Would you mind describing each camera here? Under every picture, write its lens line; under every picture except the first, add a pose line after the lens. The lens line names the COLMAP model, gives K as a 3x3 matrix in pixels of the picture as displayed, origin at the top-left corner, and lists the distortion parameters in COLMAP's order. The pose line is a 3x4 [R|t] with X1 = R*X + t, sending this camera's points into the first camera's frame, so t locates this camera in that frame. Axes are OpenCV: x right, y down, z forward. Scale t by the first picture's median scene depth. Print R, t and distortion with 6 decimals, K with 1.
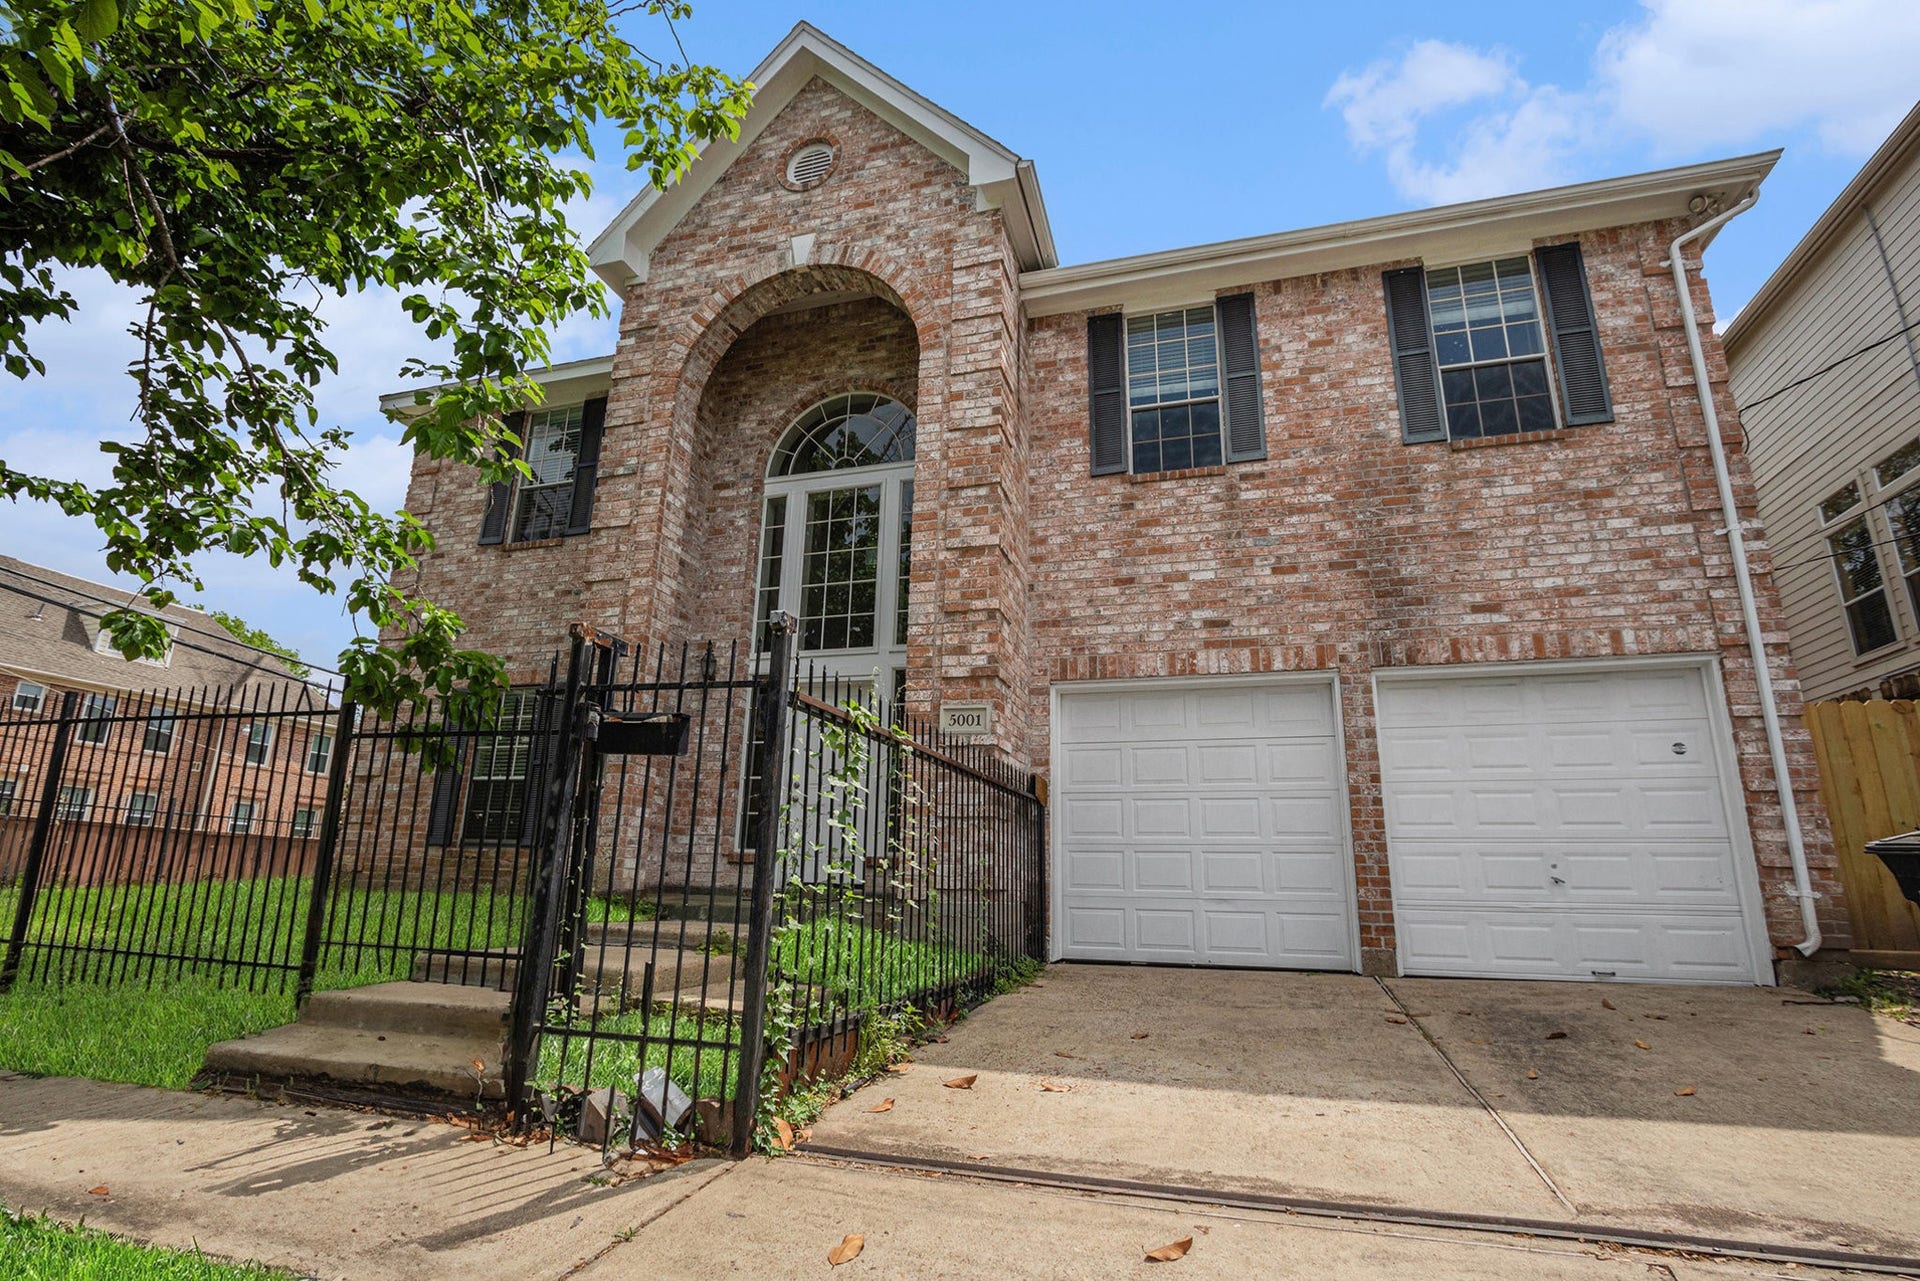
lens RADIAL K [[918.2, 0, 952.6], [0, 918.2, 638.4], [0, 0, 1]] dist [-0.017994, 0.002128]
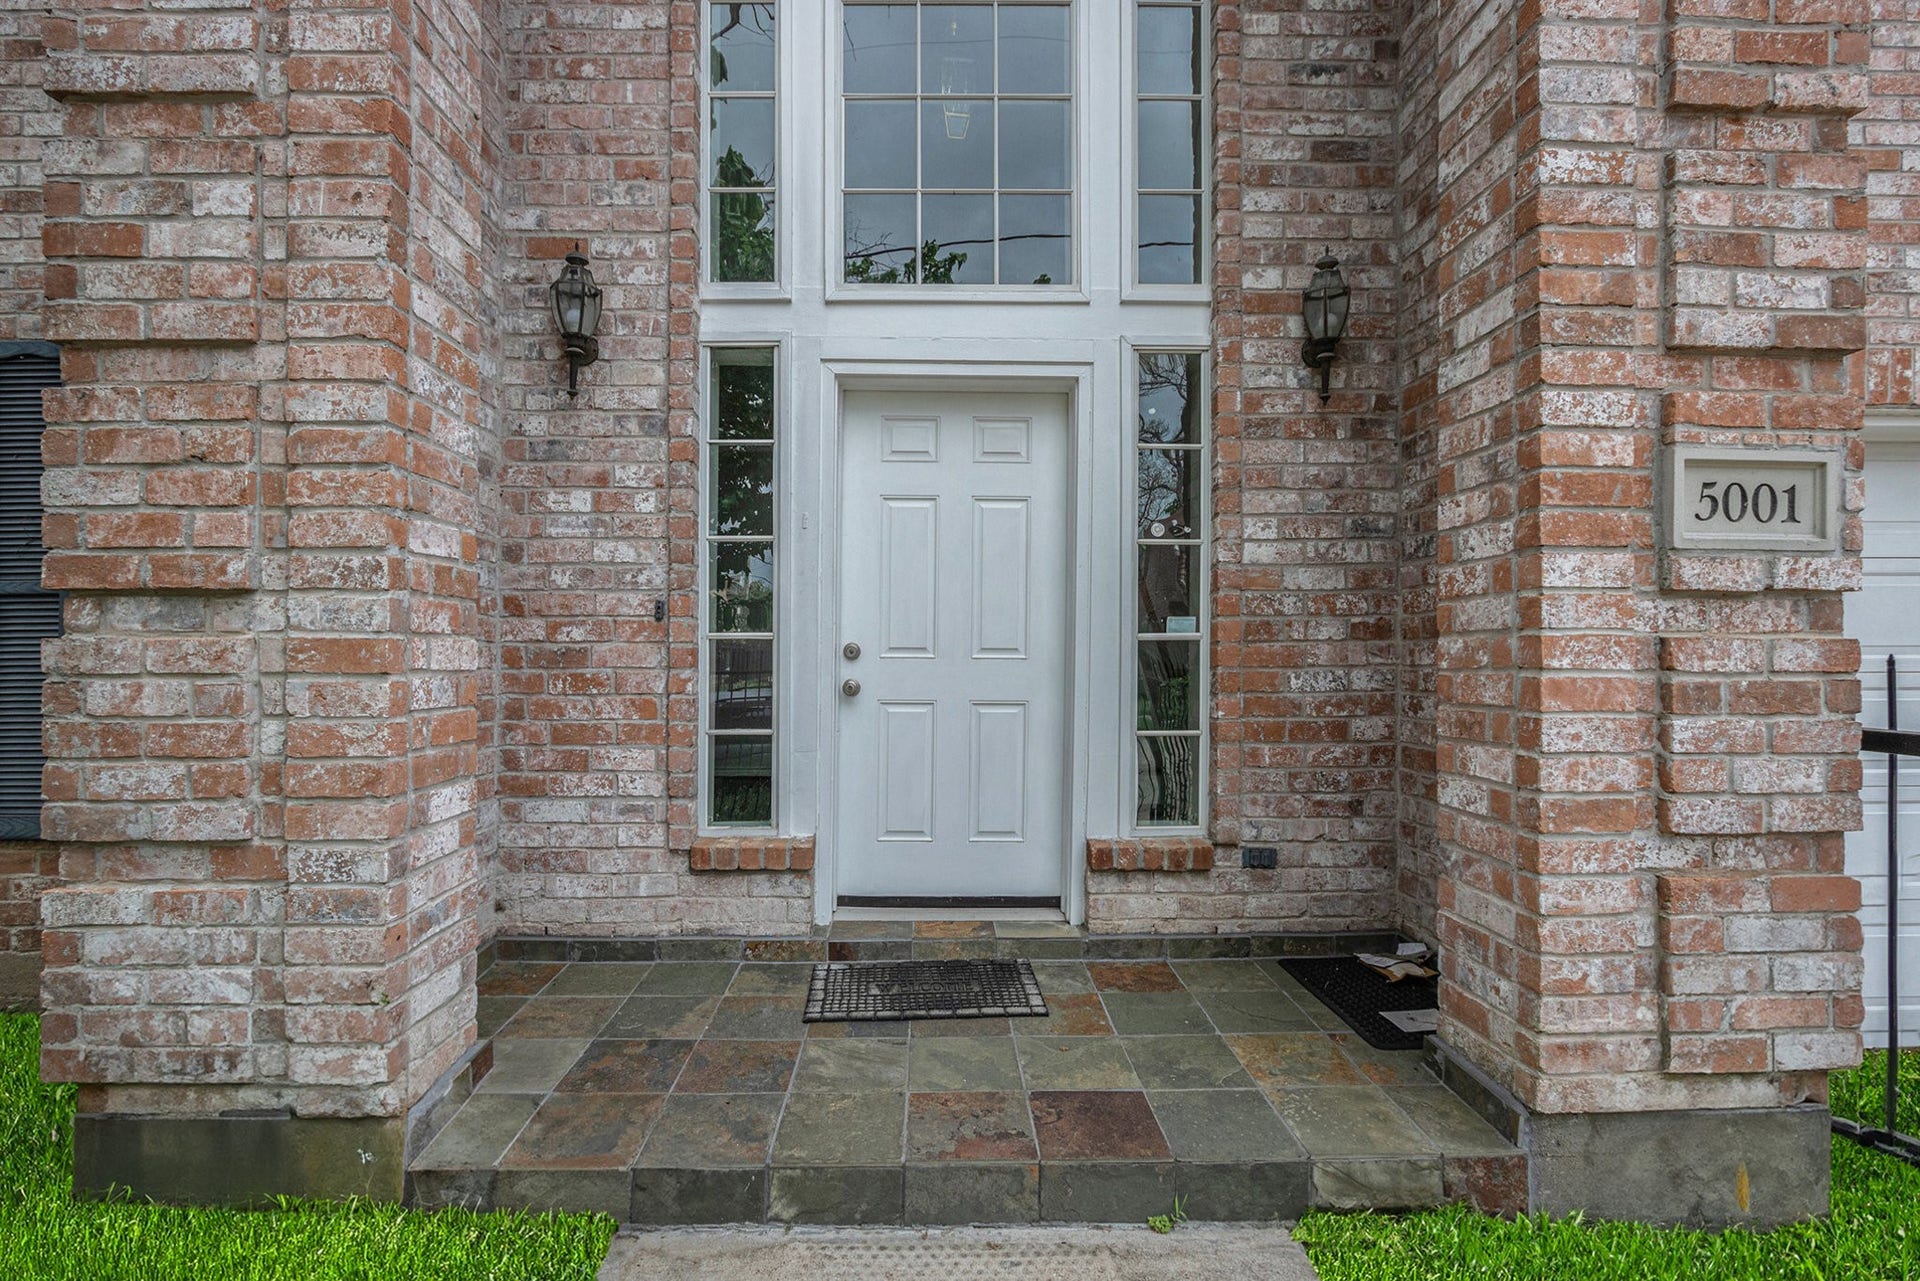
lens RADIAL K [[918.2, 0, 948.6], [0, 918.2, 650.9], [0, 0, 1]] dist [-0.017994, 0.002128]
pose [[0.949816, -0.025311, 0.311783, -0.297325], [-0.056307, 0.966606, 0.250006, 0.072543], [-0.307699, -0.255016, 0.916672, 0.757555]]
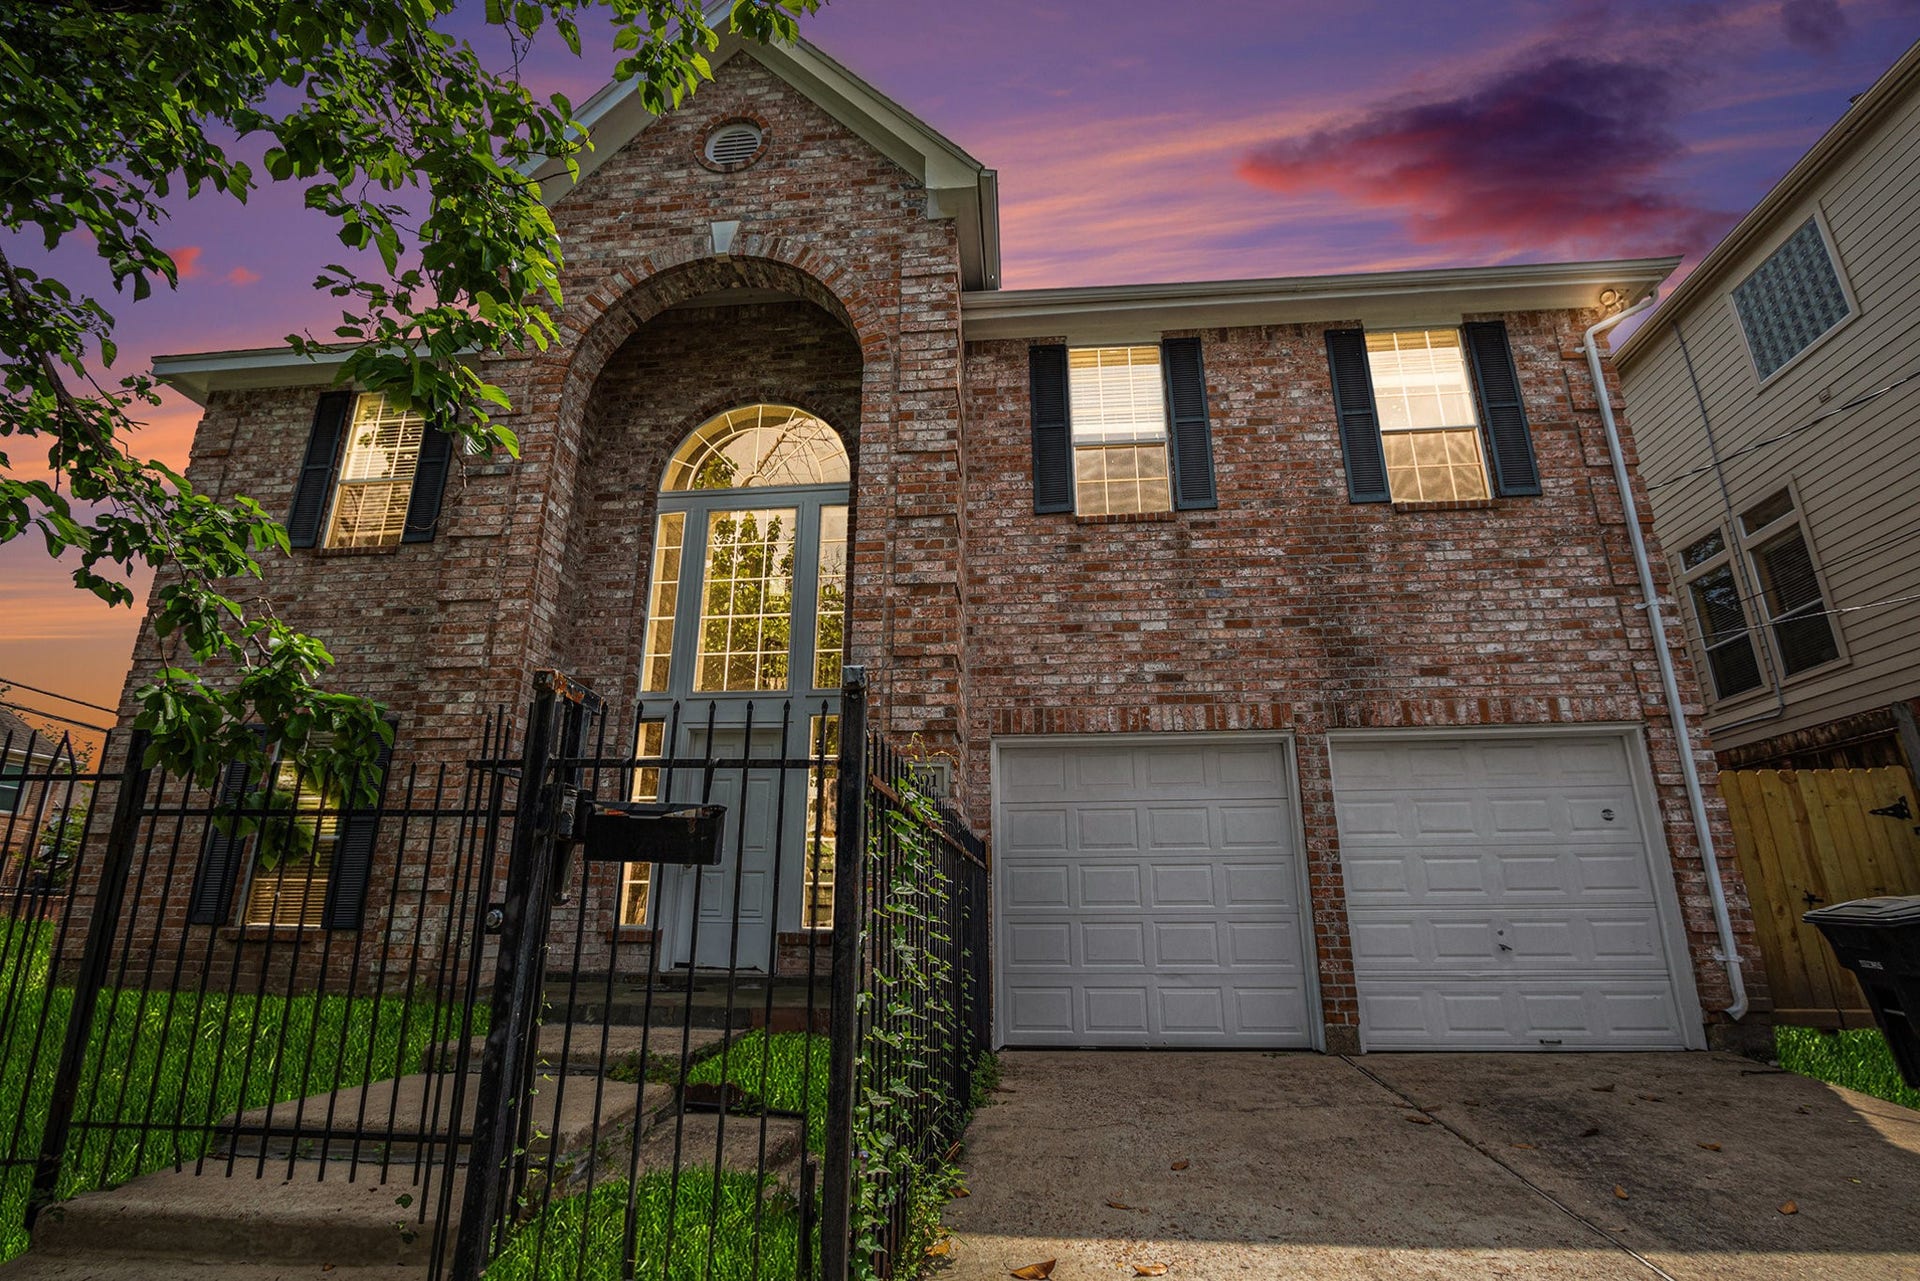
lens RADIAL K [[918.2, 0, 960.6], [0, 918.2, 640.7], [0, 0, 1]] dist [-0.017994, 0.002128]
pose [[0.978744, 0.039353, 0.201275, -0.121249], [-0.032196, 0.998732, -0.038709, -0.011086], [-0.202543, 0.031406, 0.978770, 0.121603]]
